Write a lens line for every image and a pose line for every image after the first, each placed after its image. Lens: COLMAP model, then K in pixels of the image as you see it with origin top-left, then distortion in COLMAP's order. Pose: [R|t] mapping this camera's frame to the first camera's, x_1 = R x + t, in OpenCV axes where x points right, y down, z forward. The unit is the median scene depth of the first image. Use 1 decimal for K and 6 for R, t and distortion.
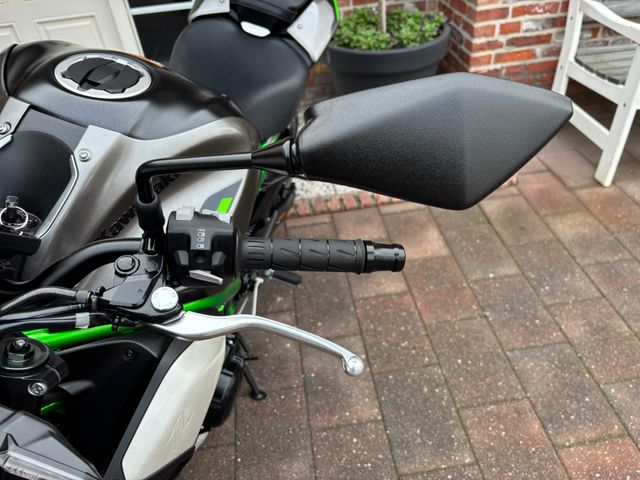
lens RADIAL K [[482.0, 0, 324.7], [0, 482.0, 239.1], [0, 0, 1]] dist [0.038621, -0.056625]
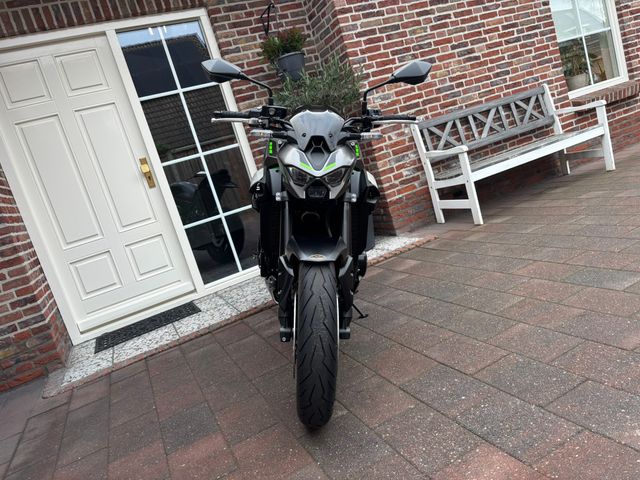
lens RADIAL K [[483.2, 0, 321.7], [0, 483.2, 236.4], [0, 0, 1]] dist [0.000026, -0.000859]
pose [[0.938393, -0.243474, 0.245232, -0.440294], [0.337725, 0.796492, -0.501539, 0.630122], [-0.073214, 0.553462, 0.829650, -0.436471]]
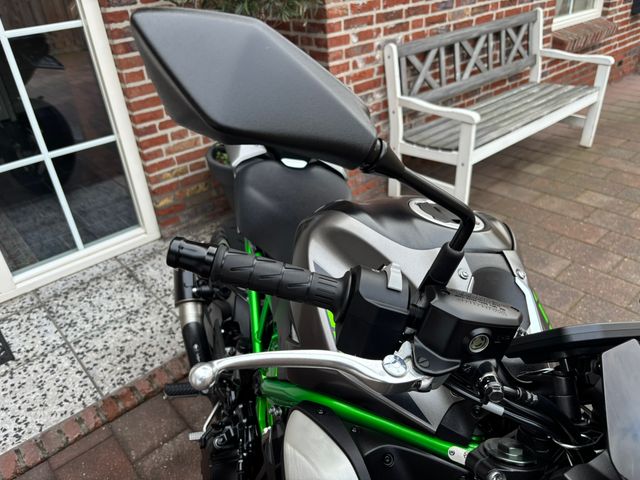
lens RADIAL K [[494.8, 0, 325.5], [0, 494.8, 235.7], [0, 0, 1]] dist [-0.005757, -0.003430]
pose [[0.827731, -0.265646, 0.494262, -0.393490], [0.359631, 0.927294, -0.103883, -0.077174], [-0.430730, 0.263739, 0.863084, 0.020584]]
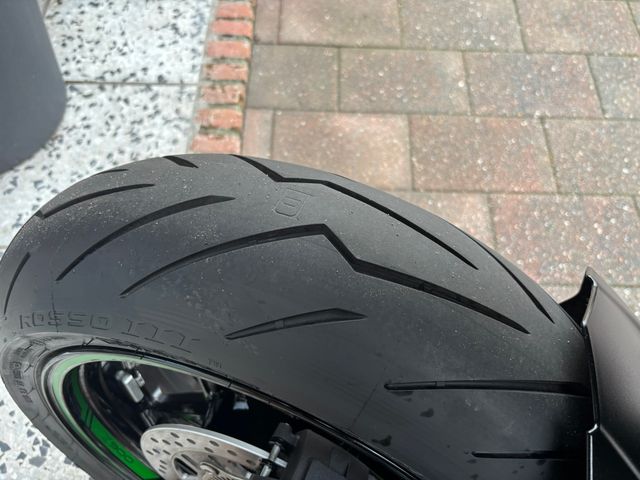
lens RADIAL K [[483.2, 0, 321.7], [0, 483.2, 236.4], [0, 0, 1]] dist [0.000026, -0.000859]
pose [[0.155495, -0.852506, 0.499053, -0.163574], [0.601902, 0.482352, 0.636435, -0.301015], [-0.783285, 0.201419, 0.588129, 0.661569]]
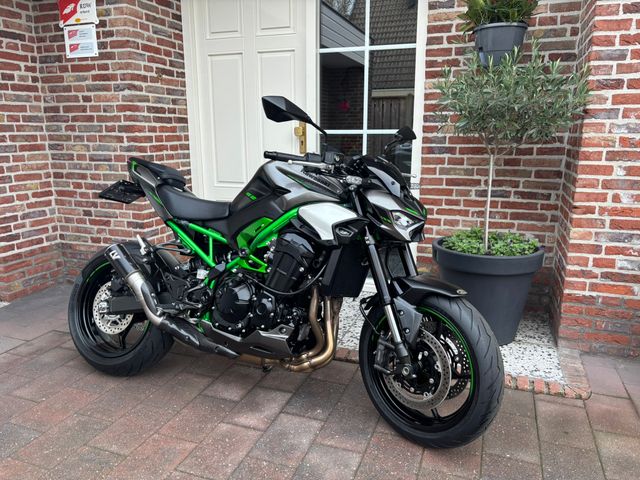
lens RADIAL K [[482.0, 0, 324.7], [0, 482.0, 239.1], [0, 0, 1]] dist [0.038621, -0.056625]
pose [[0.885778, 0.171797, -0.431142, 0.298454], [-0.342924, 0.868234, -0.358569, 0.146850], [0.312731, 0.465462, 0.827976, -0.162125]]
